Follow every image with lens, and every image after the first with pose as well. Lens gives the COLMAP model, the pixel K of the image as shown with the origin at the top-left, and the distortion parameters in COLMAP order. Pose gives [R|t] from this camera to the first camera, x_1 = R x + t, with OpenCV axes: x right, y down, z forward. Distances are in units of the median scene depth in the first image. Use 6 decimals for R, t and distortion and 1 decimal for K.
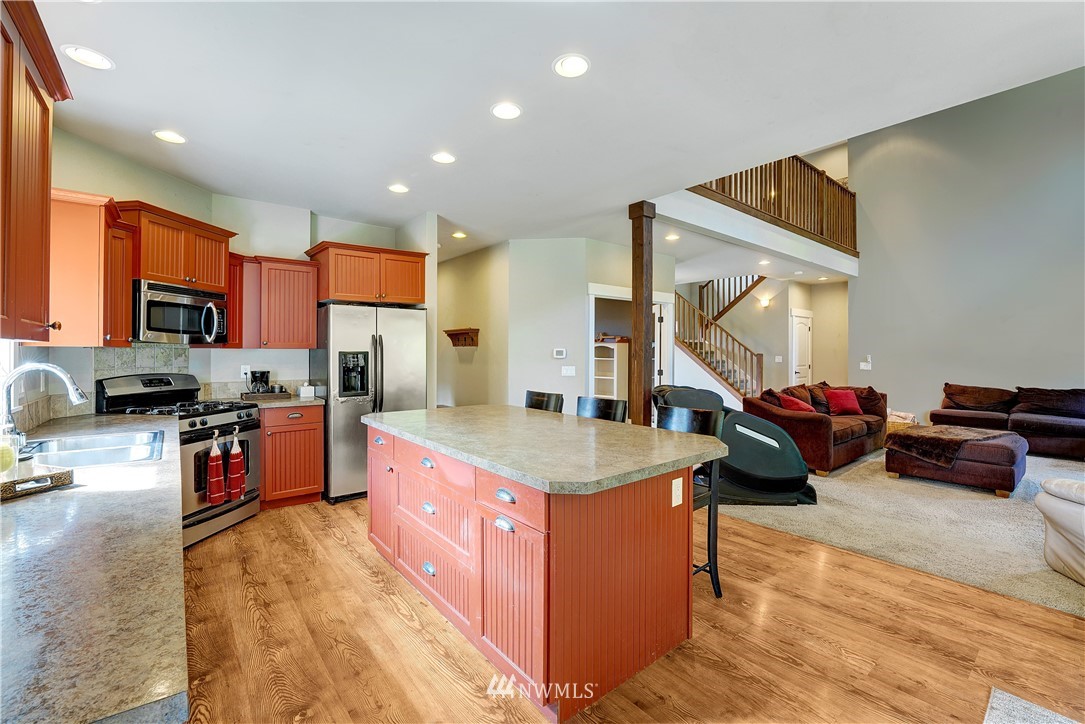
lens RADIAL K [[459.4, 0, 543.1], [0, 459.4, 354.5], [0, 0, 1]] dist [-0.031237, 0.006554]
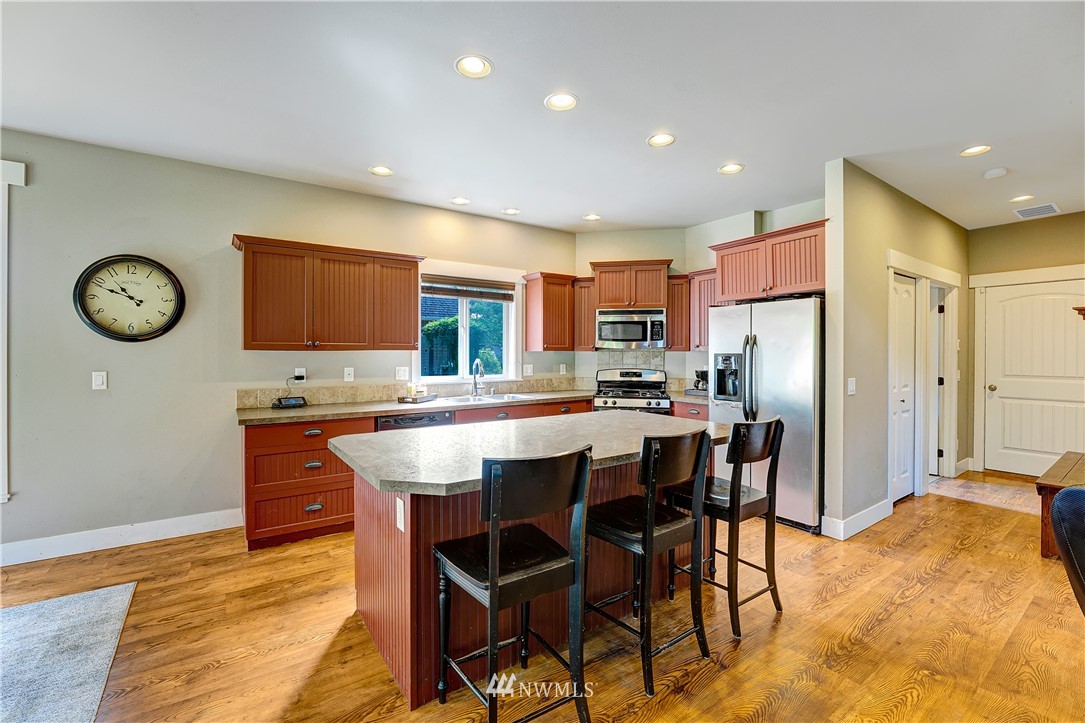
lens RADIAL K [[459.4, 0, 524.4], [0, 459.4, 353.8], [0, 0, 1]] dist [-0.031237, 0.006554]
pose [[-0.089531, -0.000827, -0.995984, 0.557169], [-0.005929, 0.999982, -0.000297, -0.003120], [0.995966, 0.005878, -0.089535, 0.640296]]
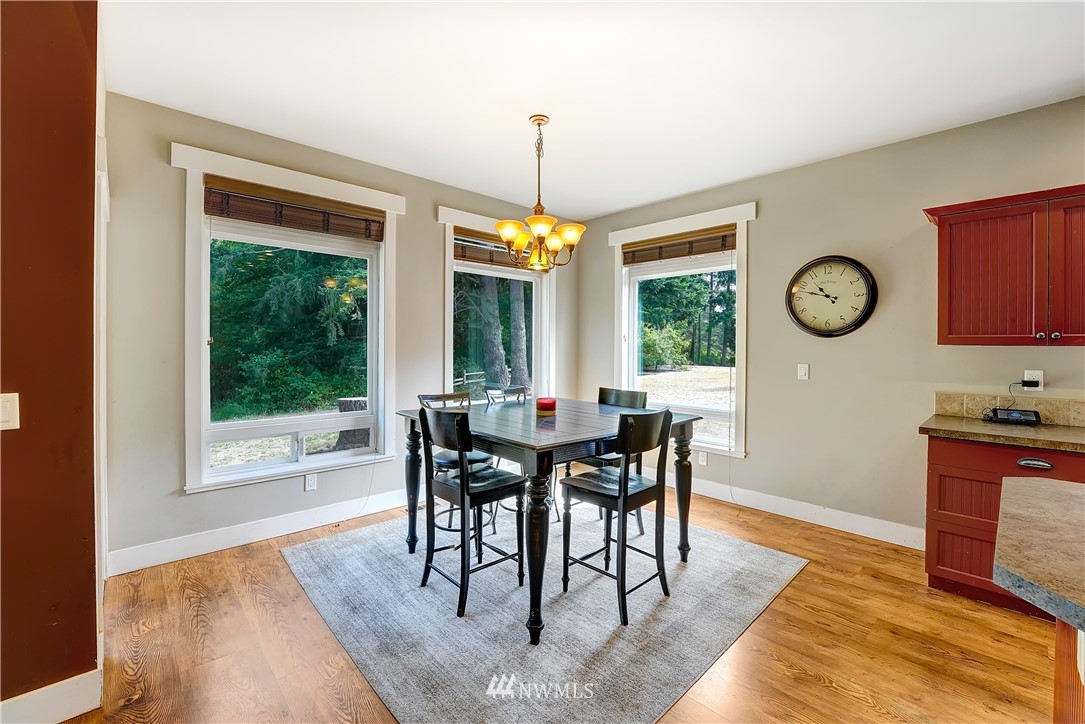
lens RADIAL K [[459.4, 0, 551.7], [0, 459.4, 349.1], [0, 0, 1]] dist [-0.031237, 0.006554]
pose [[-0.996012, -0.008194, -0.088842, 0.428365], [-0.009351, 0.999877, 0.012612, -0.003936], [0.088728, 0.013392, -0.995966, 0.685424]]
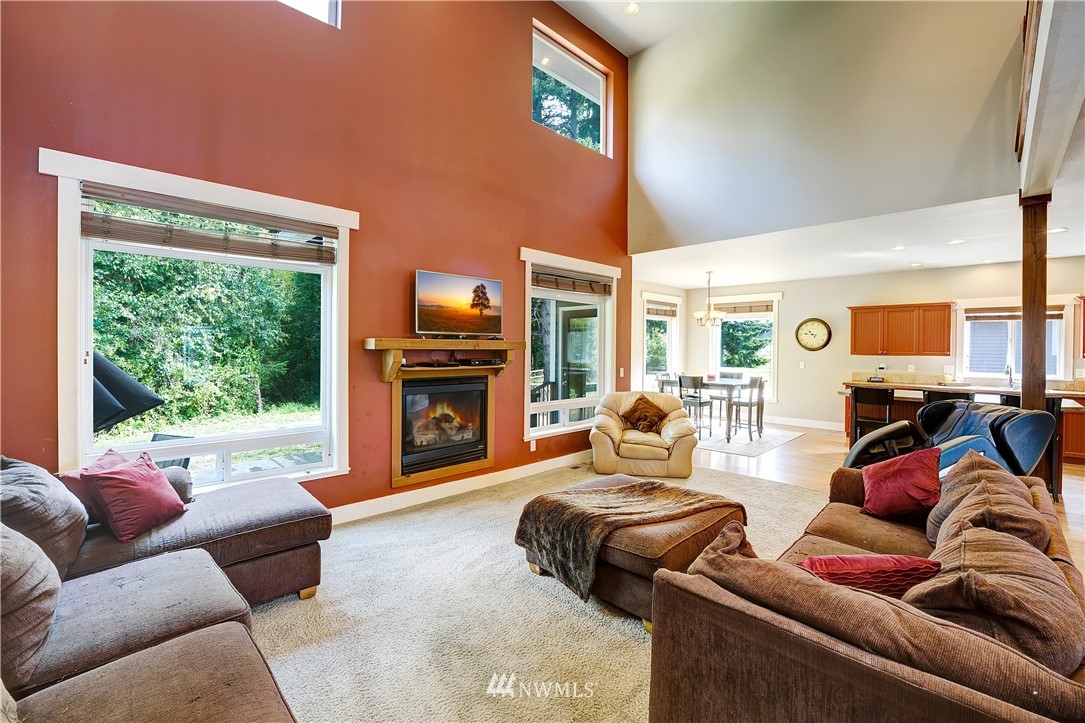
lens RADIAL K [[459.4, 0, 555.0], [0, 459.4, 350.3], [0, 0, 1]] dist [-0.031237, 0.006554]
pose [[-0.993857, -0.009503, -0.110264, 1.232462], [-0.010771, 0.999882, 0.010910, -0.033283], [0.110148, 0.012031, -0.993842, 1.814495]]
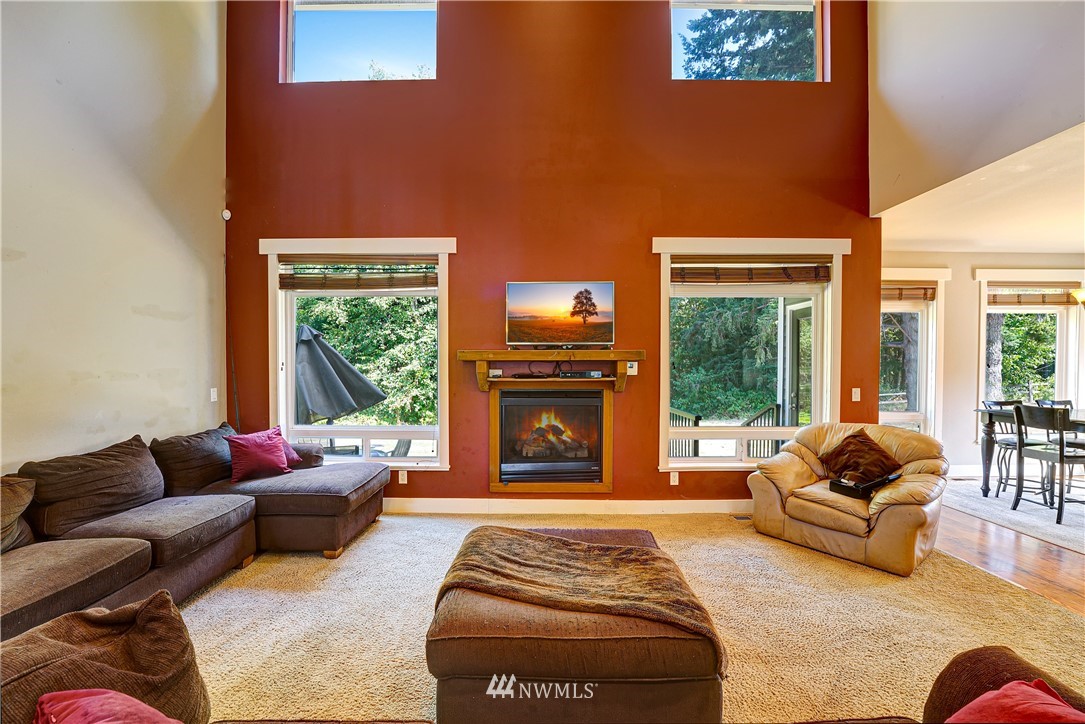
lens RADIAL K [[459.4, 0, 544.6], [0, 459.4, 367.7], [0, 0, 1]] dist [-0.031237, 0.006554]
pose [[-0.776941, -0.010964, 0.629477, 0.735514], [0.000728, 0.999832, 0.018312, -0.025033], [-0.629572, 0.014685, -0.776803, 1.539166]]
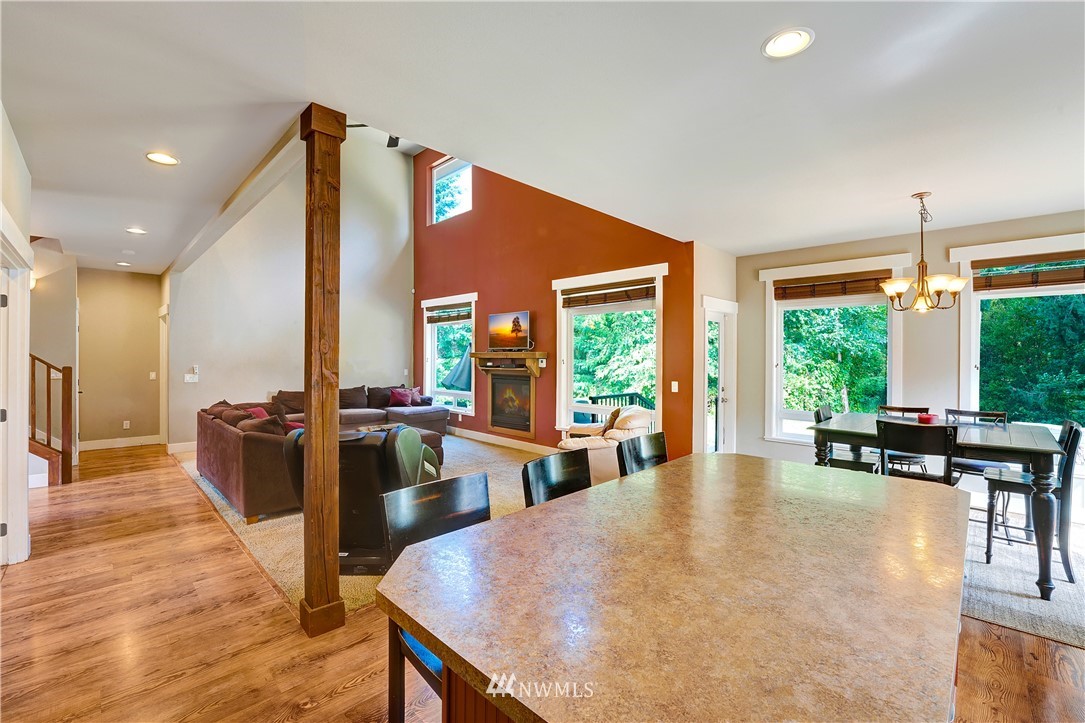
lens RADIAL K [[459.4, 0, 543.3], [0, 459.4, 365.7], [0, 0, 1]] dist [-0.031237, 0.006554]
pose [[-0.108788, -0.023791, 0.993780, -0.400457], [-0.000090, 0.999714, 0.023923, -0.035155], [-0.994065, 0.002513, -0.108759, 0.808643]]
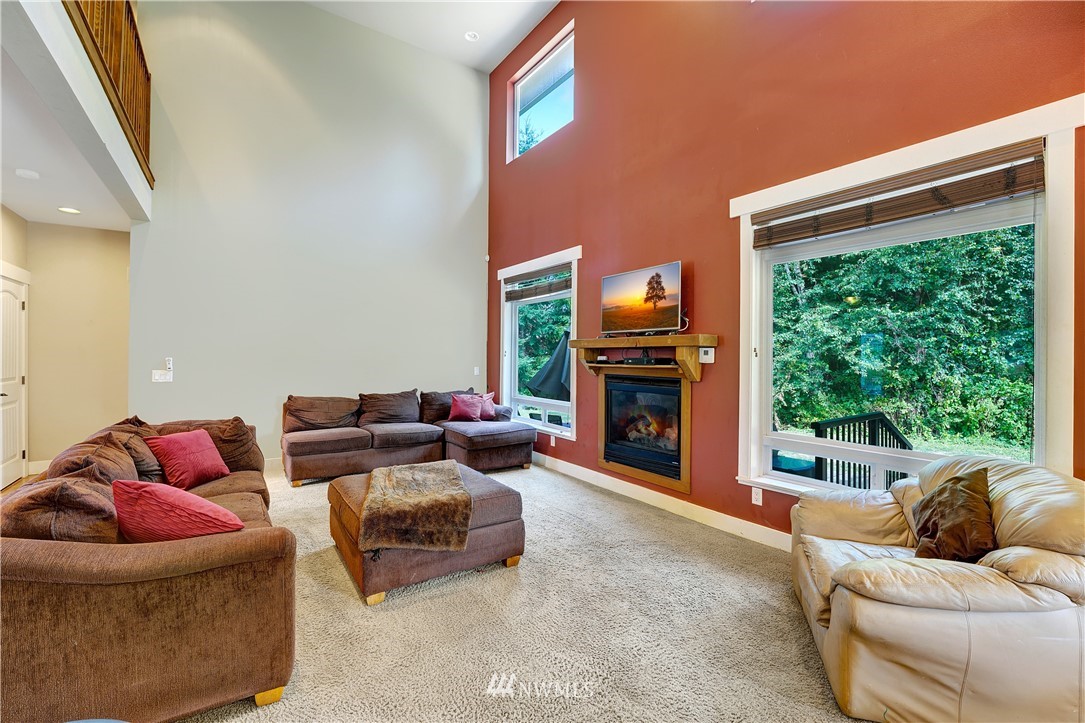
lens RADIAL K [[459.4, 0, 540.1], [0, 459.4, 352.3], [0, 0, 1]] dist [-0.031237, 0.006554]
pose [[0.080021, 0.007049, 0.996768, 0.323029], [-0.003029, 0.999972, -0.006828, -0.004503], [-0.996789, -0.002473, 0.080040, 0.883743]]
